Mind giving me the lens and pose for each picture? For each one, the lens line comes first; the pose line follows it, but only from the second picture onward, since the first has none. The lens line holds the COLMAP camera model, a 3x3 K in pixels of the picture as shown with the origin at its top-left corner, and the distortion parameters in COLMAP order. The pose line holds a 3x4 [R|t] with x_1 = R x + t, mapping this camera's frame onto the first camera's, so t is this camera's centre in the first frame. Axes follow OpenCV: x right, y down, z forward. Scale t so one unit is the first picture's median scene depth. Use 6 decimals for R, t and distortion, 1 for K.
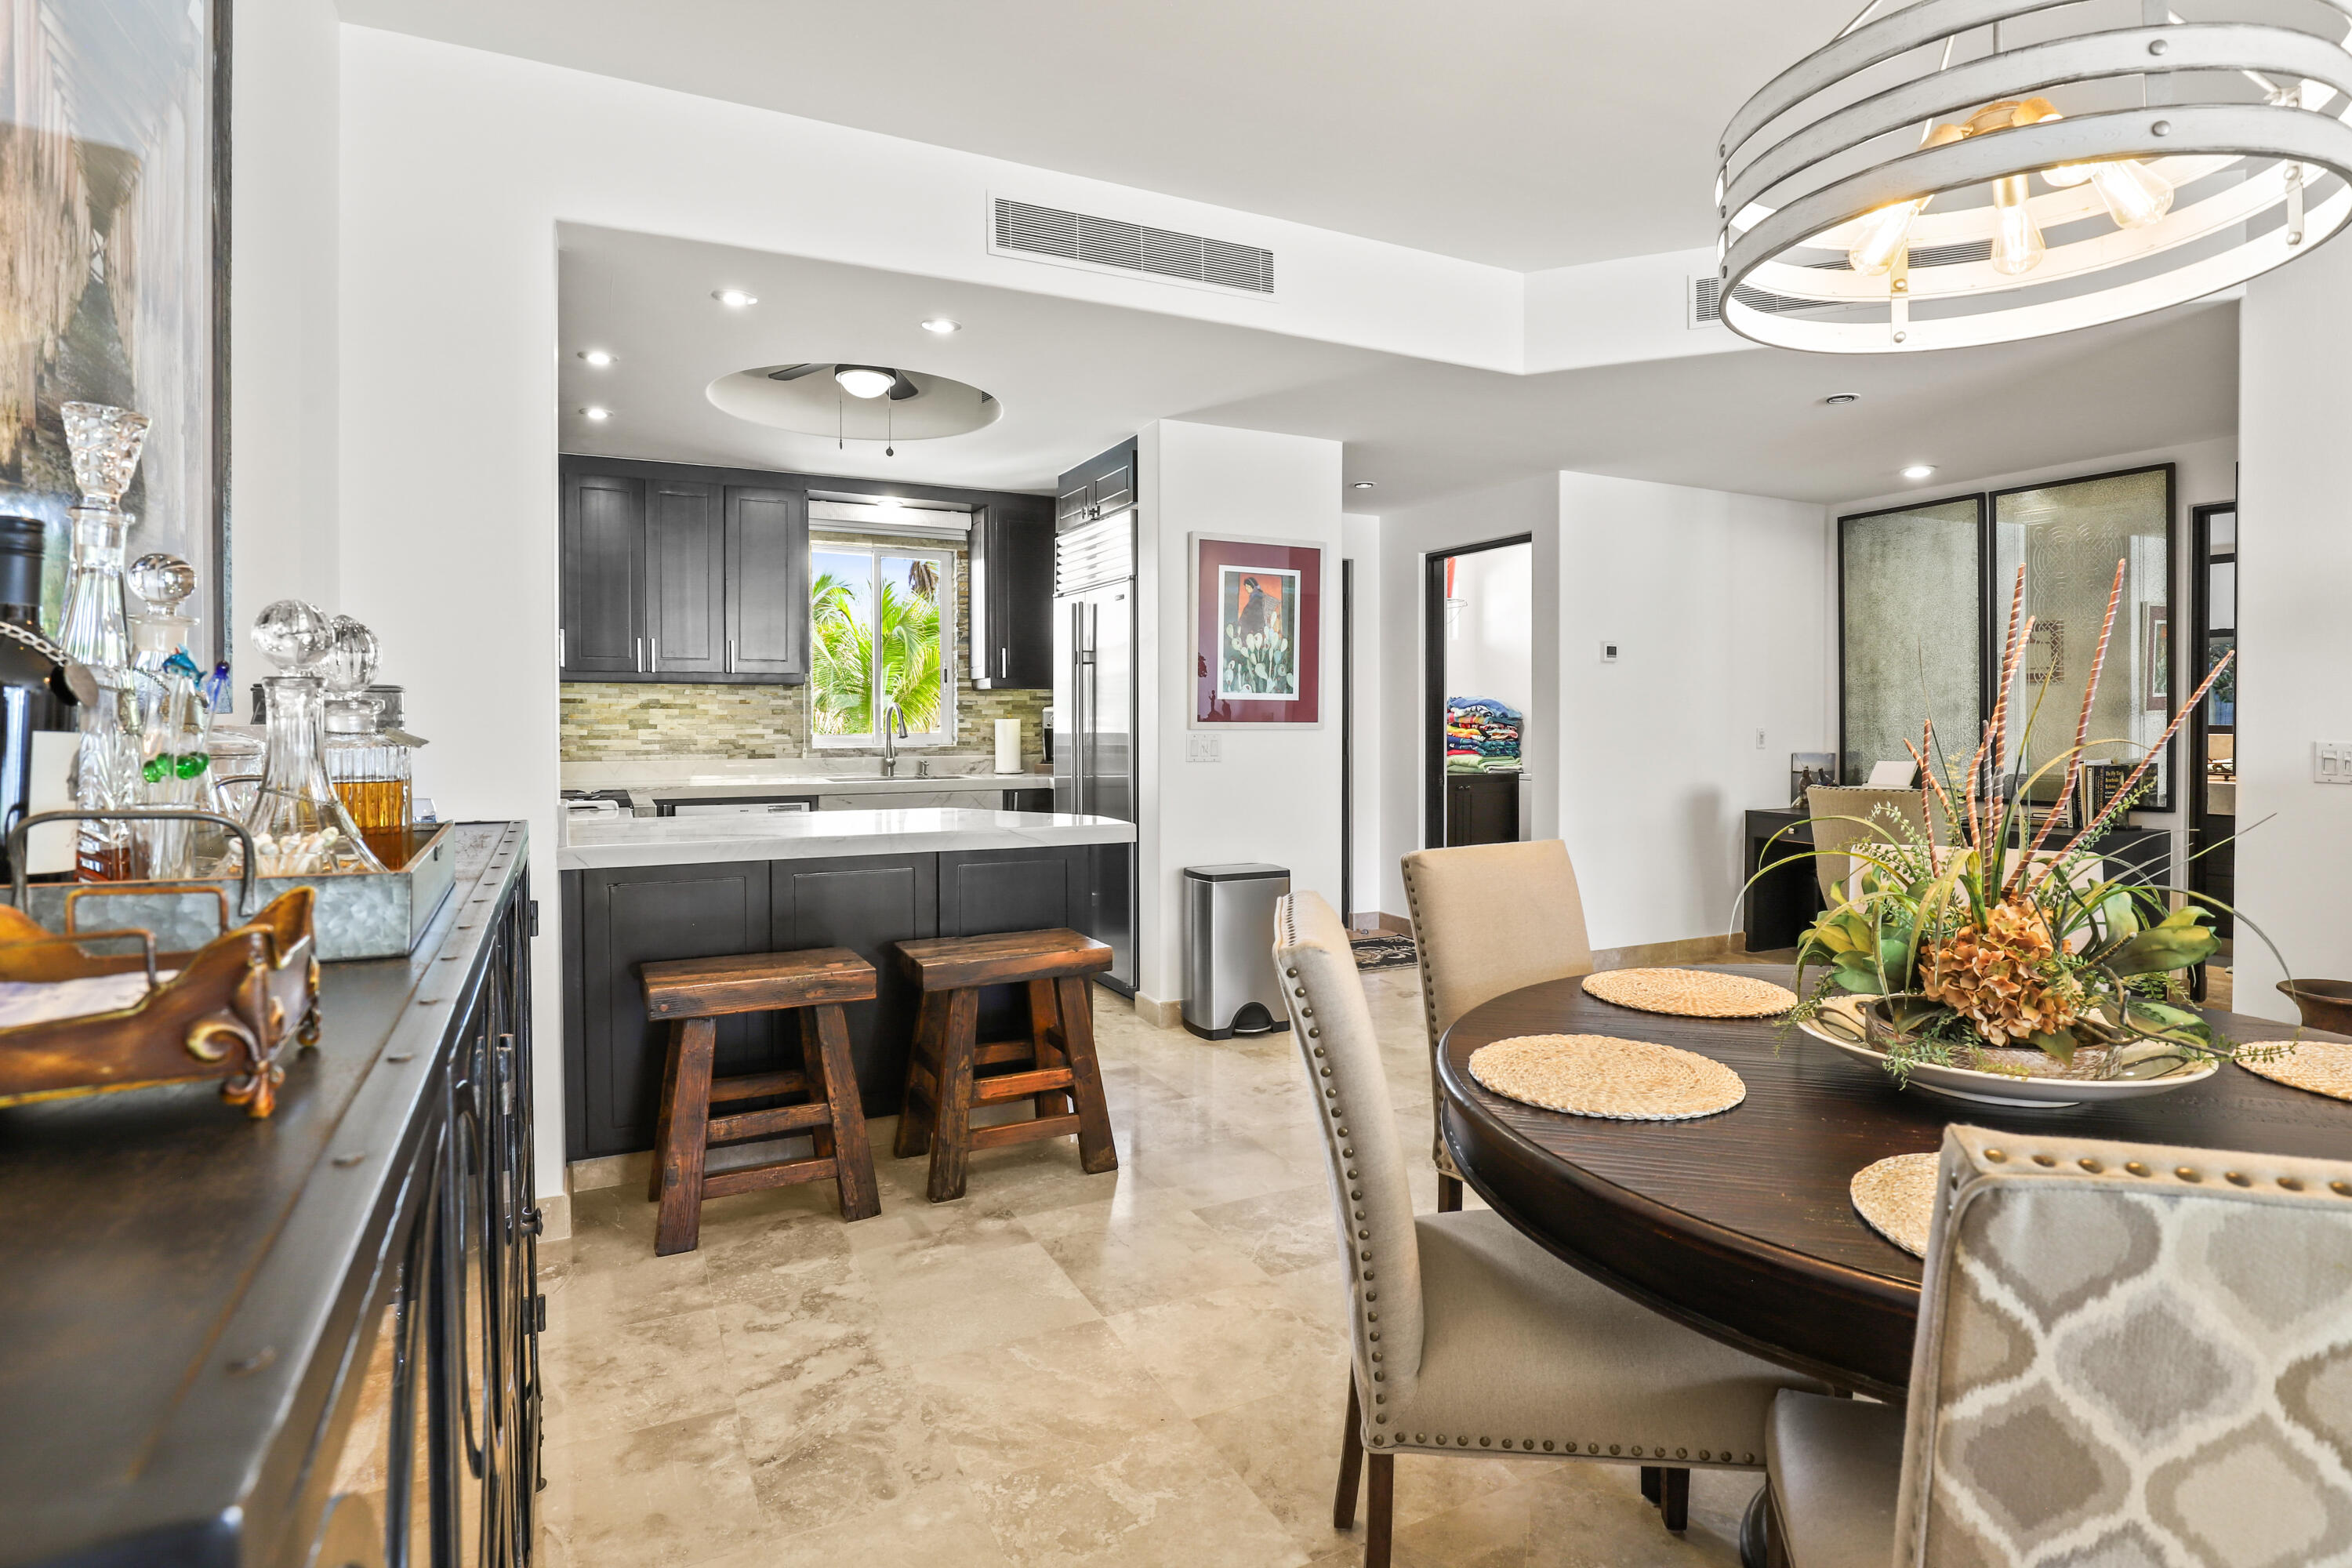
lens RADIAL K [[1208.1, 0, 1198.1], [0, 1208.1, 722.9], [0, 0, 1]] dist [0.027276, 0.000384]
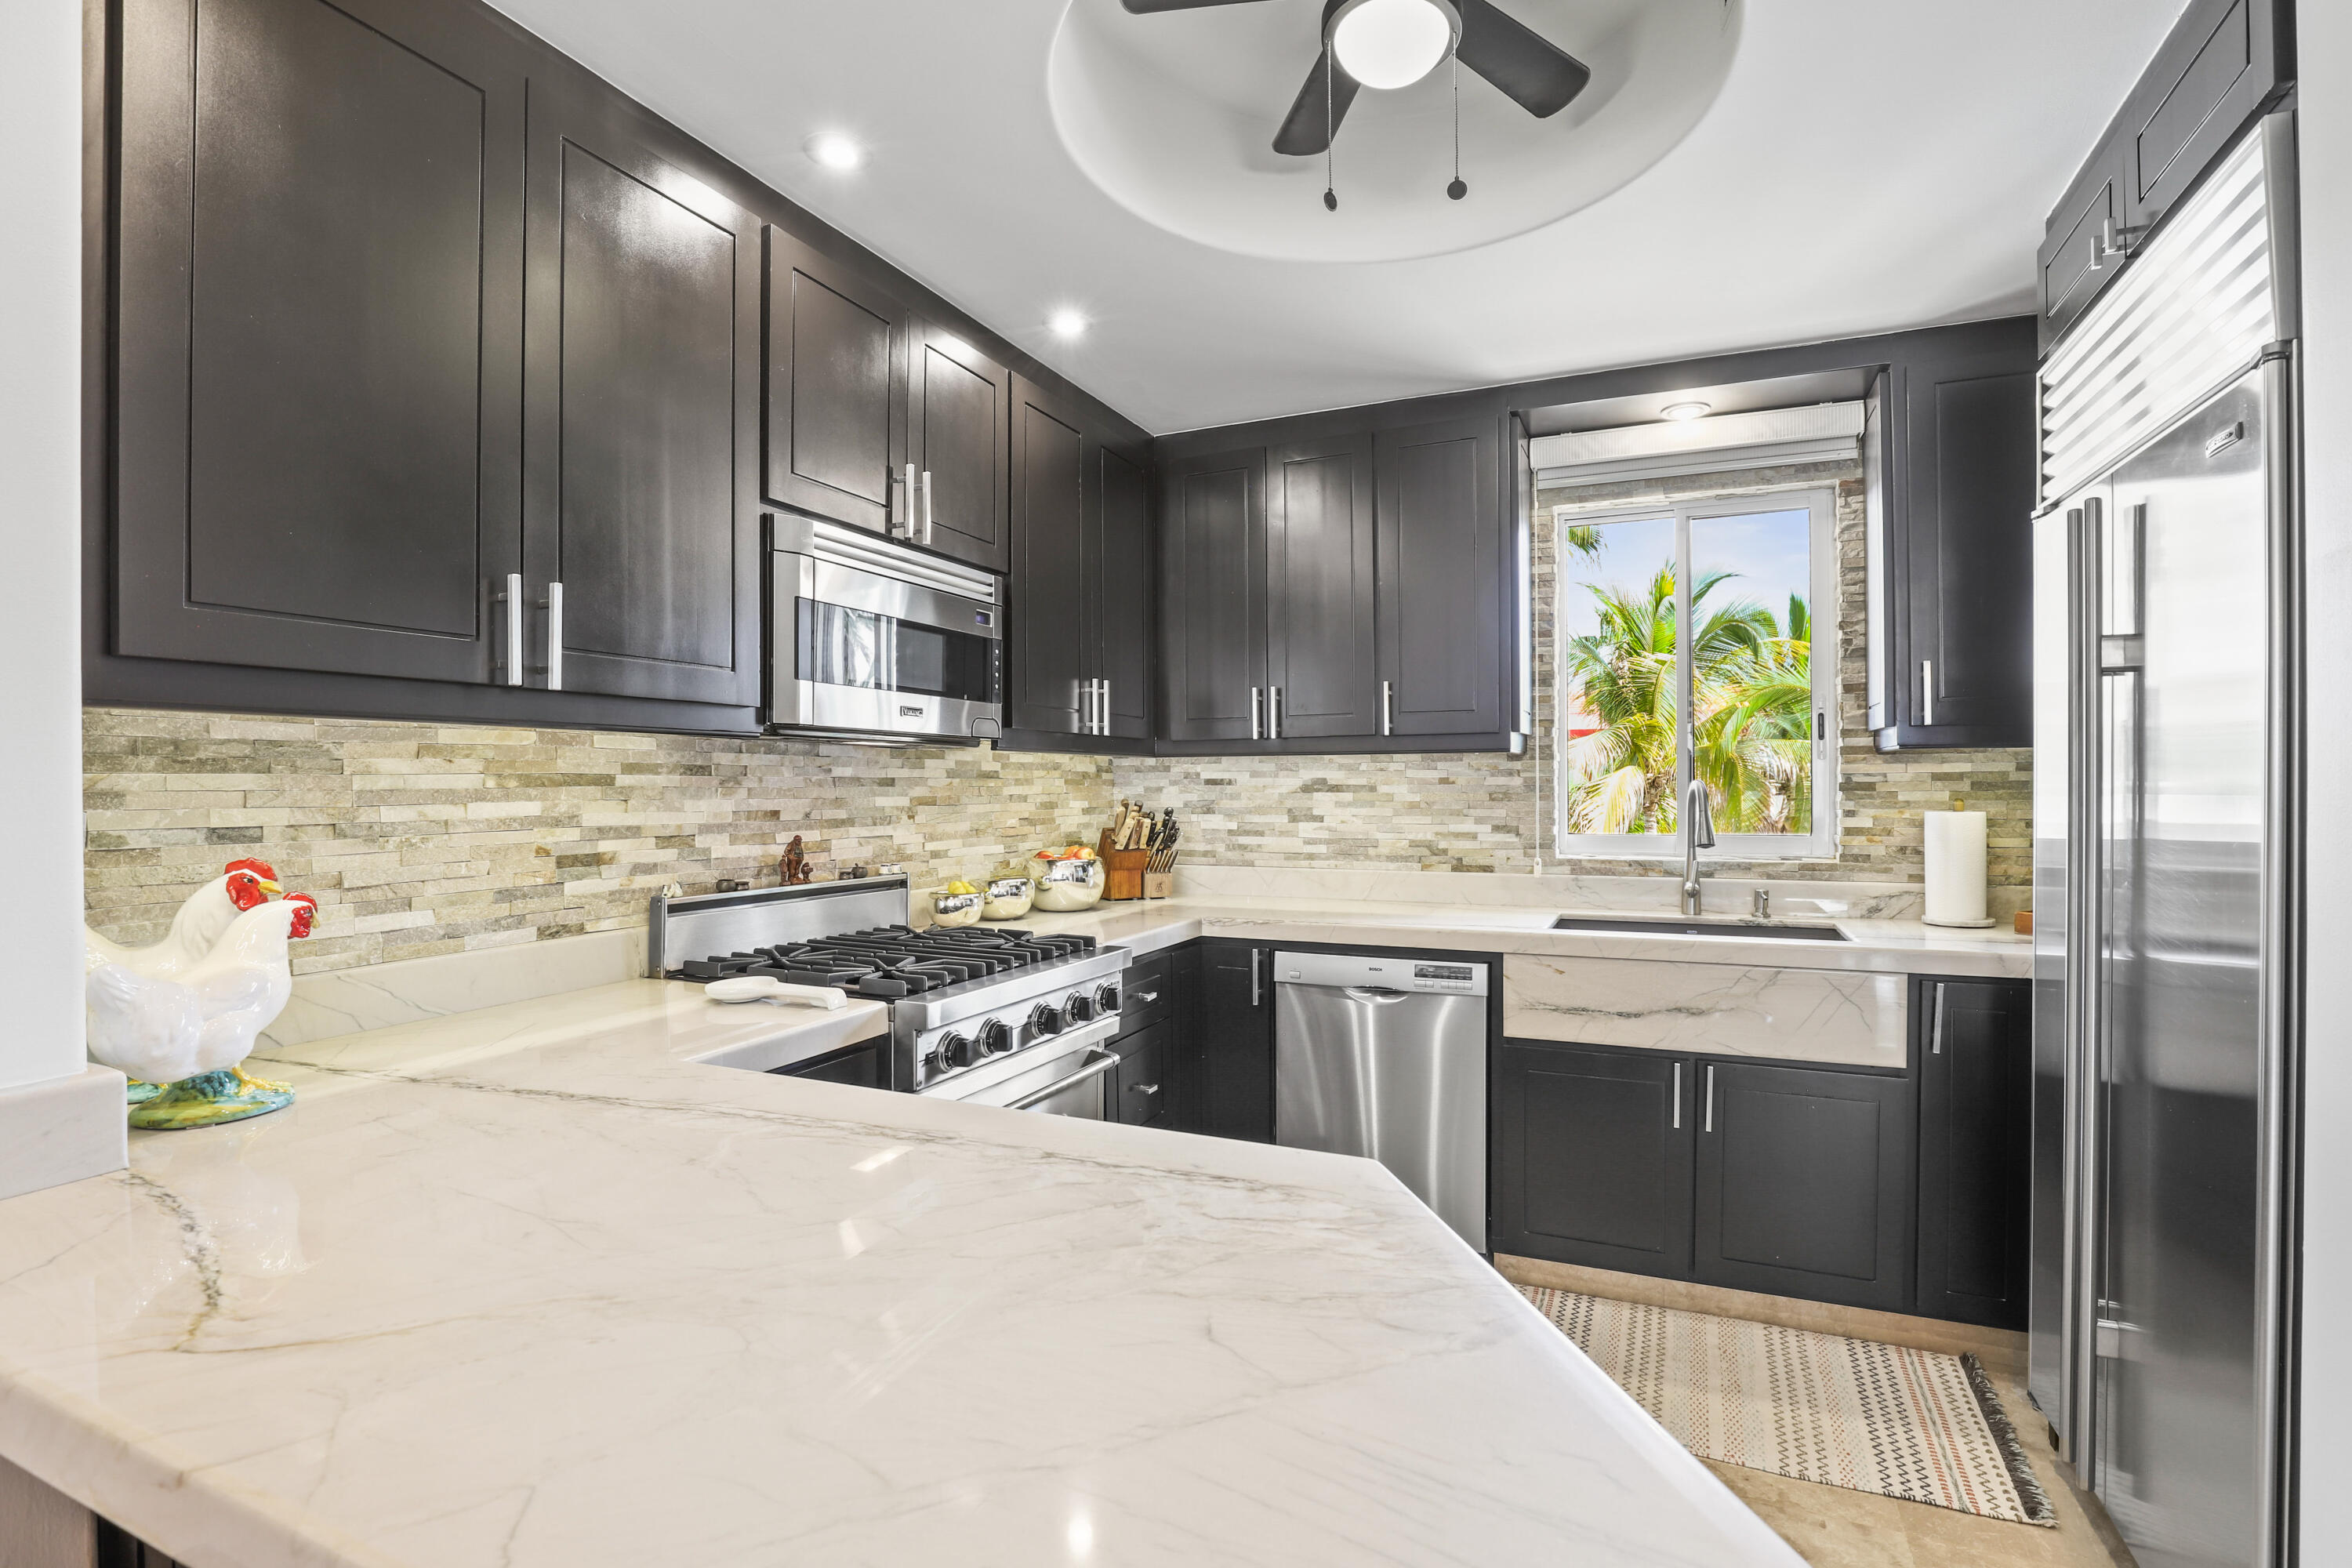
lens RADIAL K [[1117.7, 0, 1190.2], [0, 1117.7, 794.1], [0, 0, 1]] dist [-0.020767, 0.001002]
pose [[0.643222, 0.004298, -0.765668, -0.017225], [0.000161, 0.999983, 0.005748, -0.013672], [0.765680, -0.003821, 0.643211, 0.525020]]
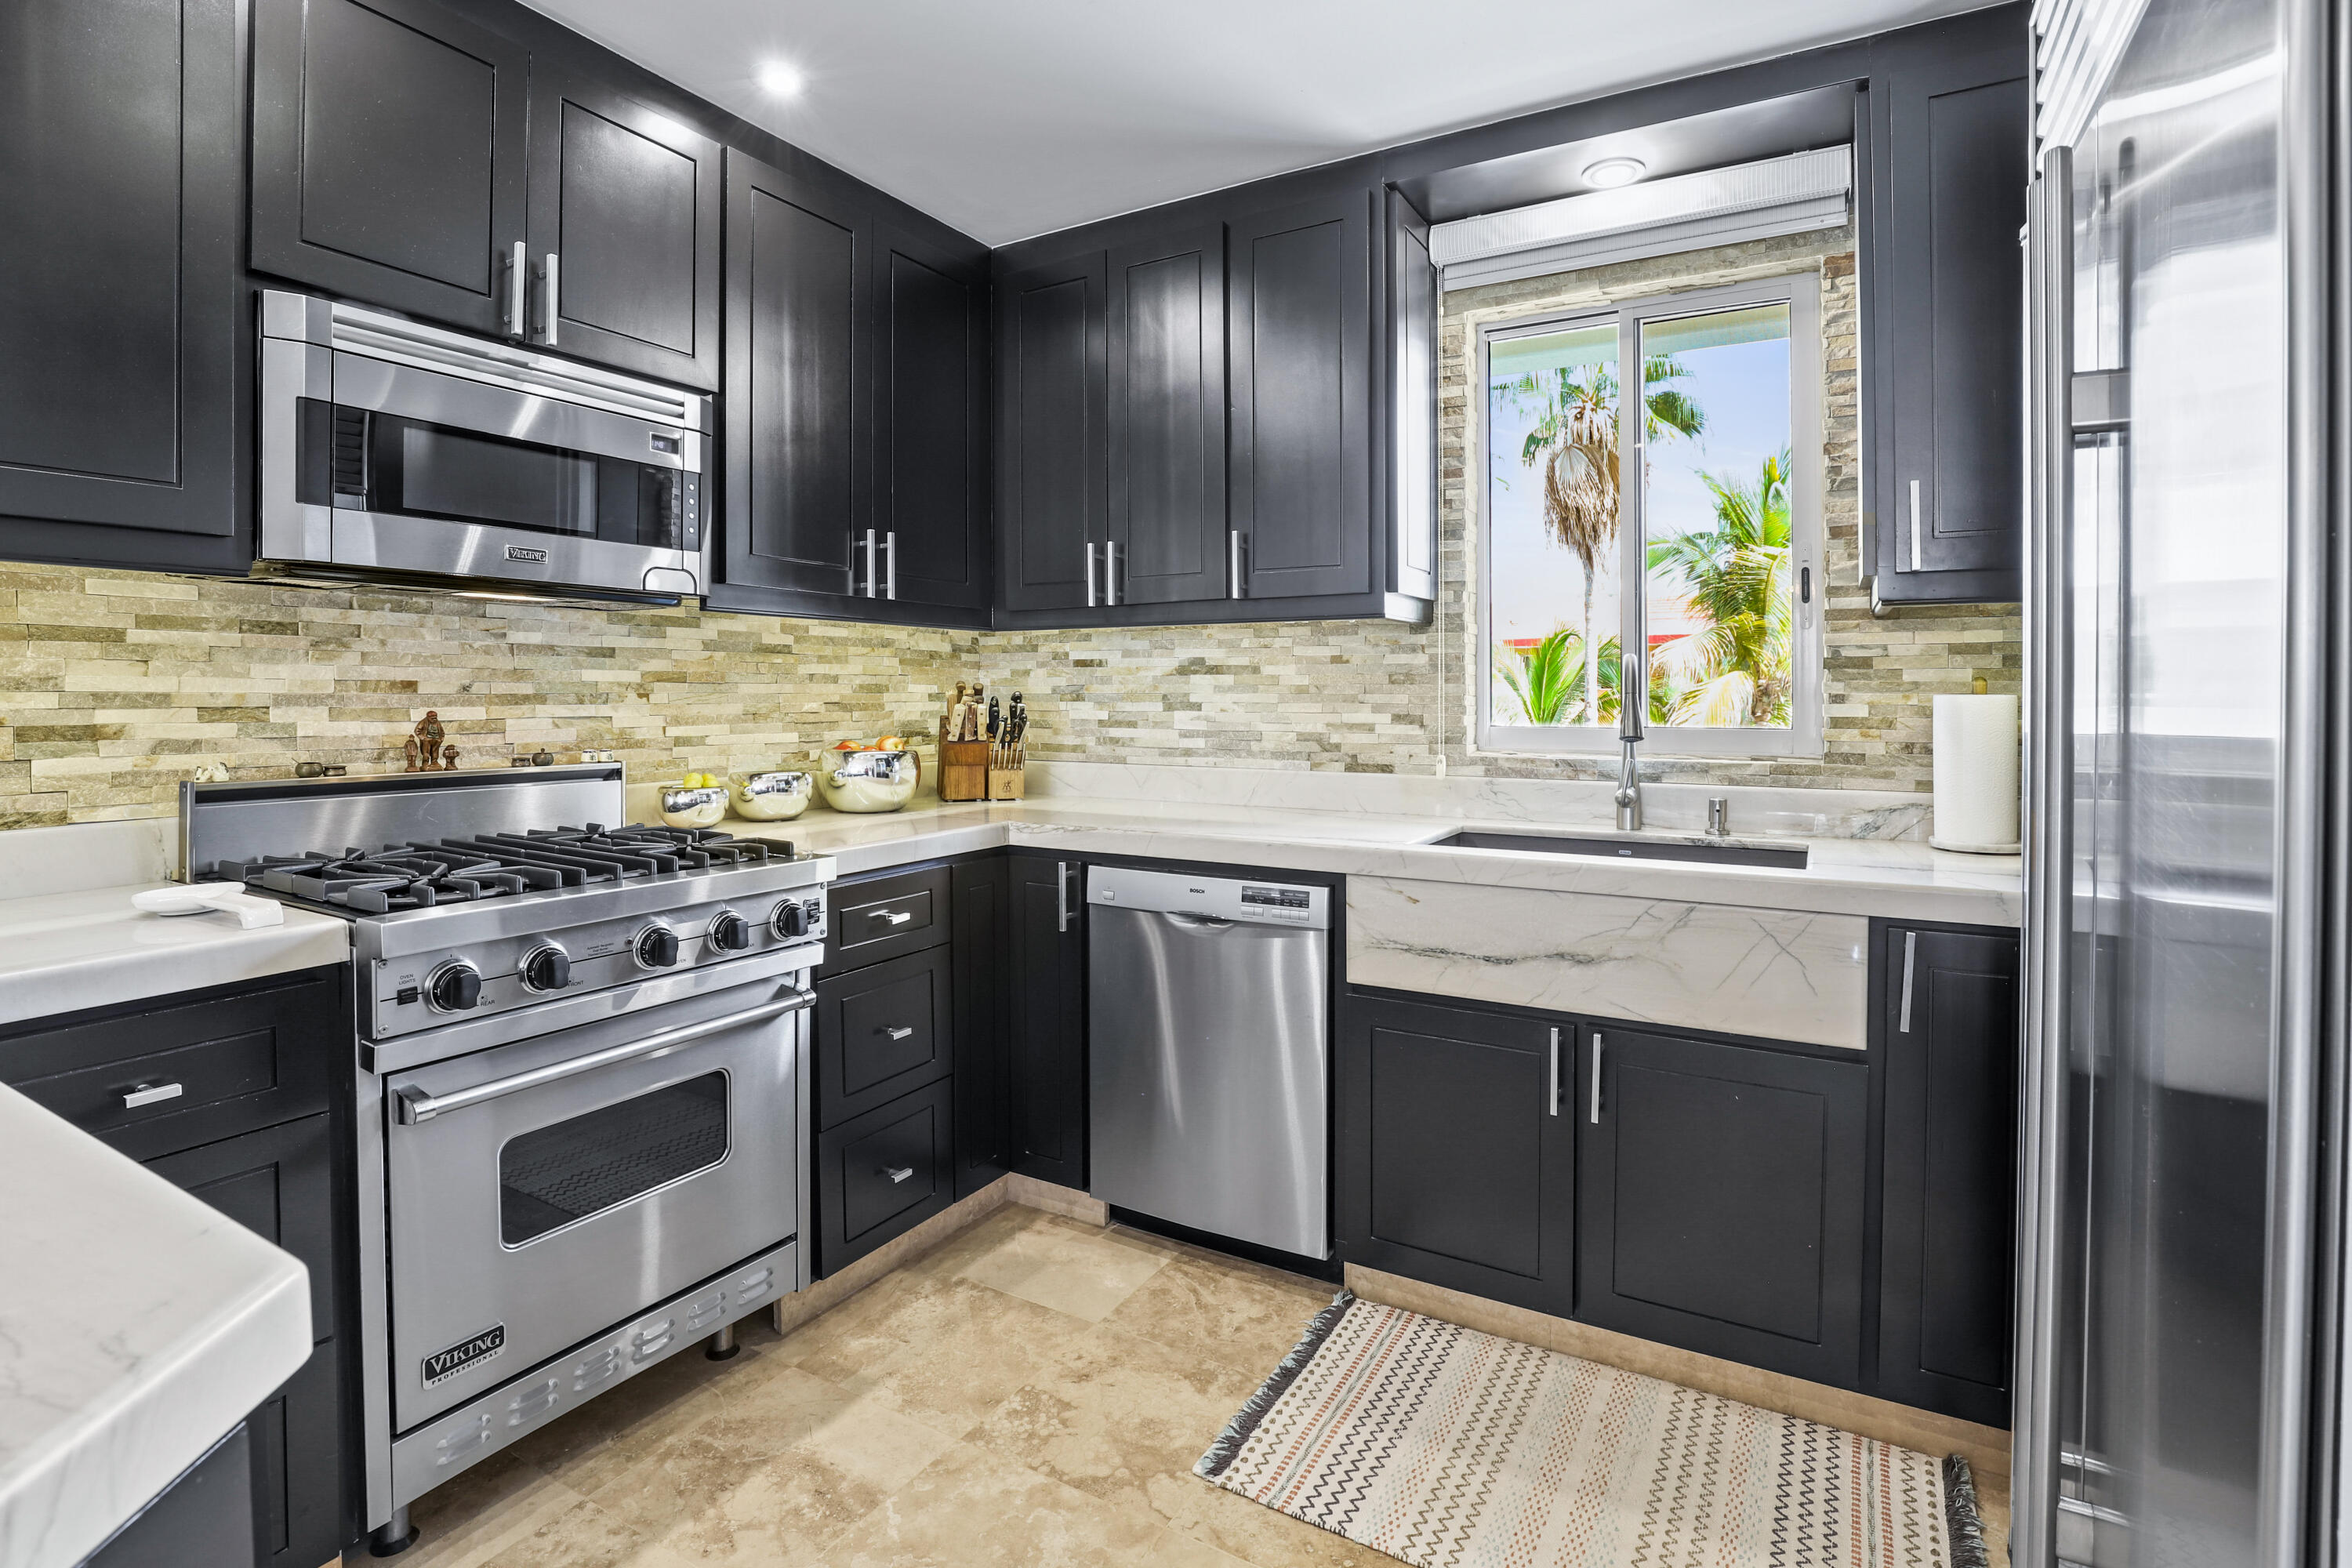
lens RADIAL K [[1117.7, 0, 1212.3], [0, 1117.7, 705.8], [0, 0, 1]] dist [-0.020767, 0.001002]
pose [[0.561656, 0.008591, -0.827326, -0.016570], [-0.005065, 0.999963, 0.006945, -0.000911], [0.827355, 0.000290, 0.561679, 0.690226]]
